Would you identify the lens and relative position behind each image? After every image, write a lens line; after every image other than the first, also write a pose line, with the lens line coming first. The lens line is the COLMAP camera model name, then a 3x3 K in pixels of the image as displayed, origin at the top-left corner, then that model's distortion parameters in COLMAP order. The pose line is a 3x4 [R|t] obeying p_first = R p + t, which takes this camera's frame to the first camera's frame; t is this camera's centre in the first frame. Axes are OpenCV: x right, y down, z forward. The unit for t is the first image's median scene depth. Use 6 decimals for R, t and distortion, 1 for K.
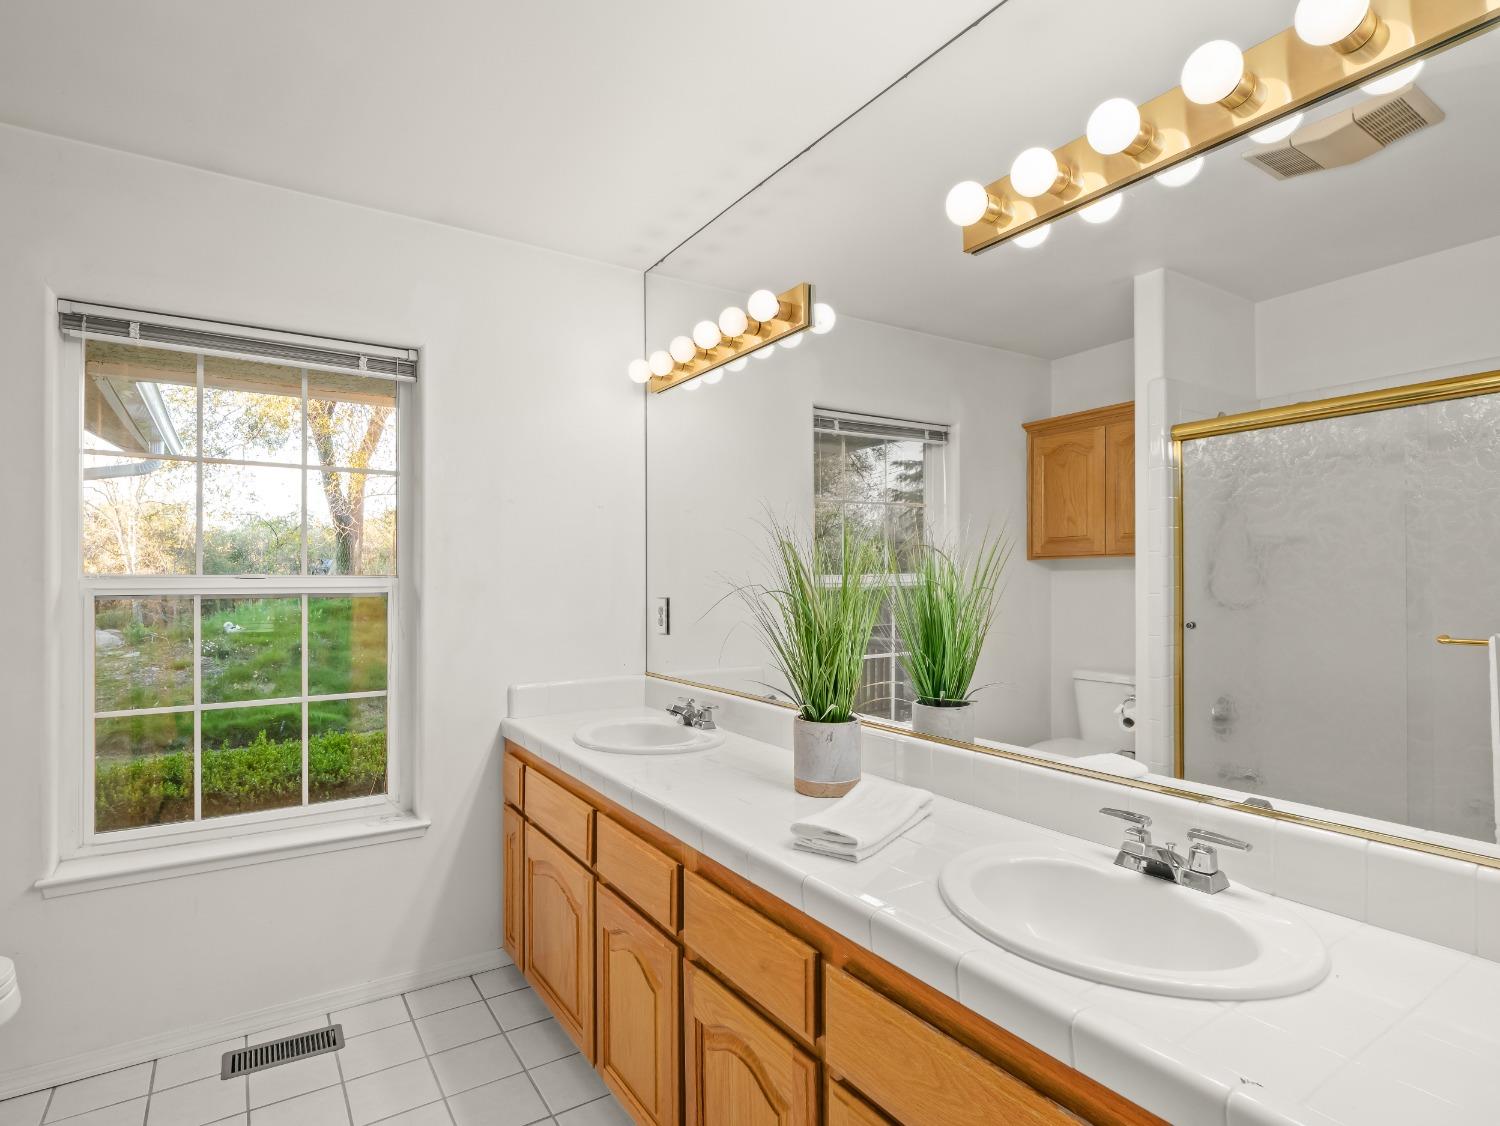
lens RADIAL K [[771.3, 0, 744.4], [0, 771.3, 570.3], [0, 0, 1]] dist [-0.003903, -0.001313]
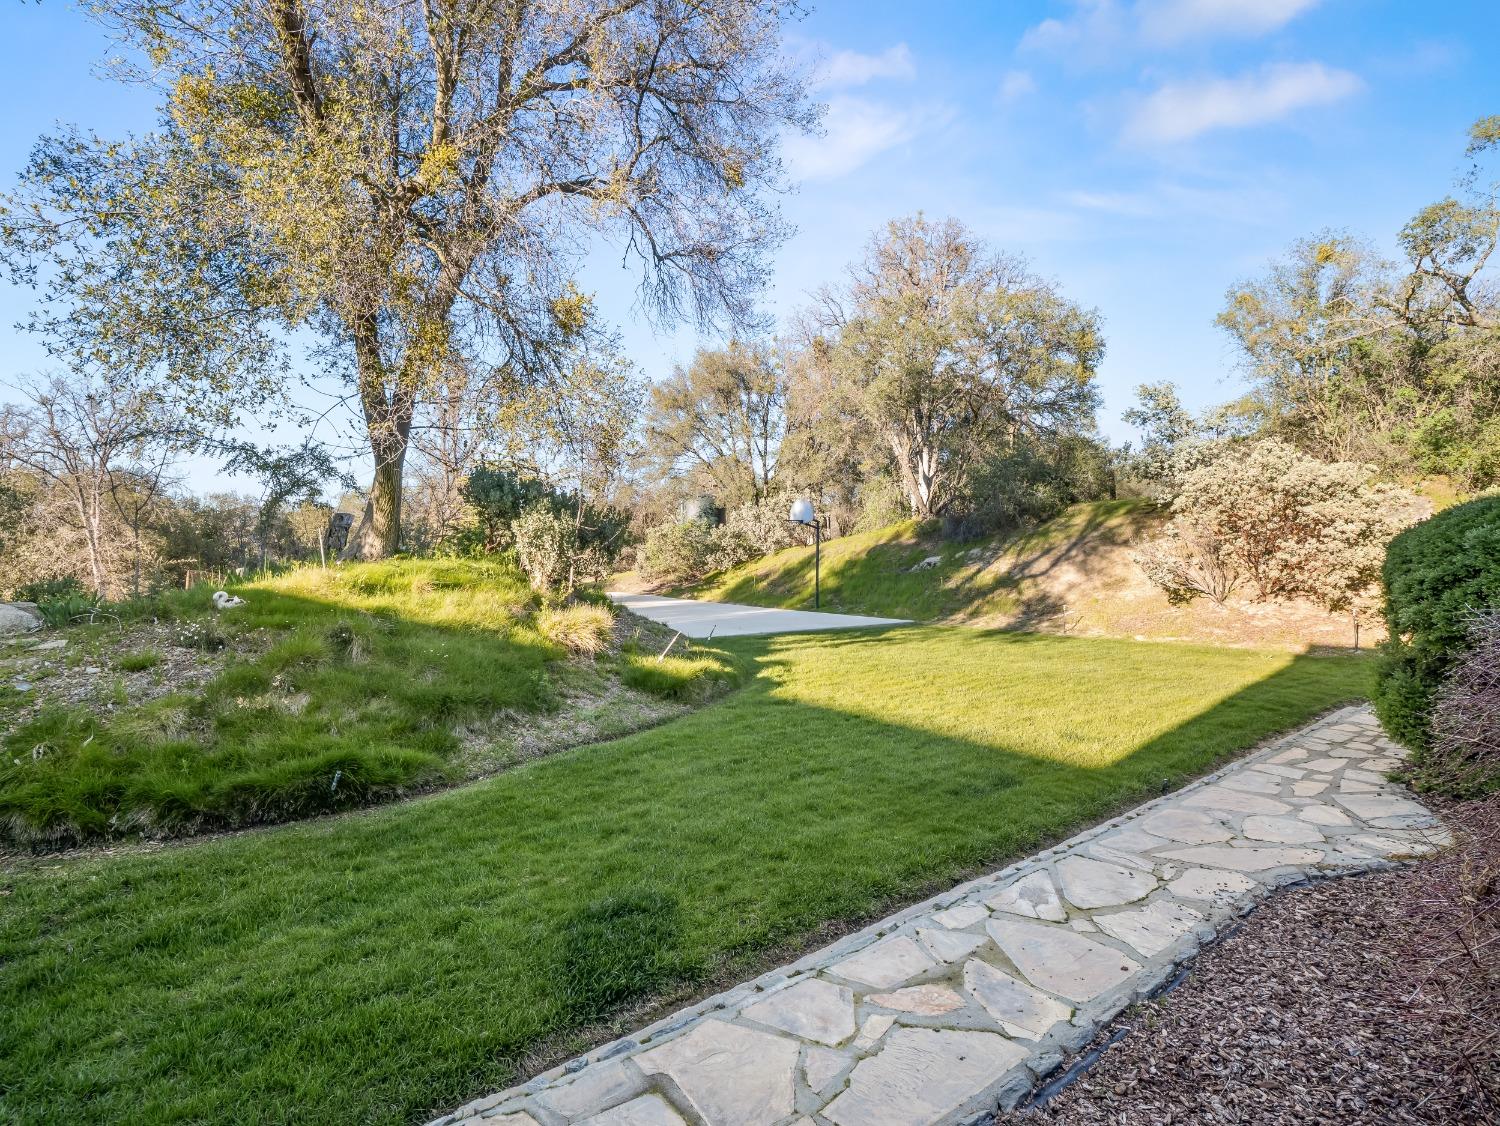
lens RADIAL K [[724.0, 0, 740.5], [0, 724.0, 561.1], [0, 0, 1]] dist [-0.022133, -0.001249]
pose [[0.998419, 0.002693, 0.056137, -0.317358], [-0.002649, 0.999996, -0.000866, 0.047083], [-0.056139, 0.000716, 0.998423, 0.447058]]
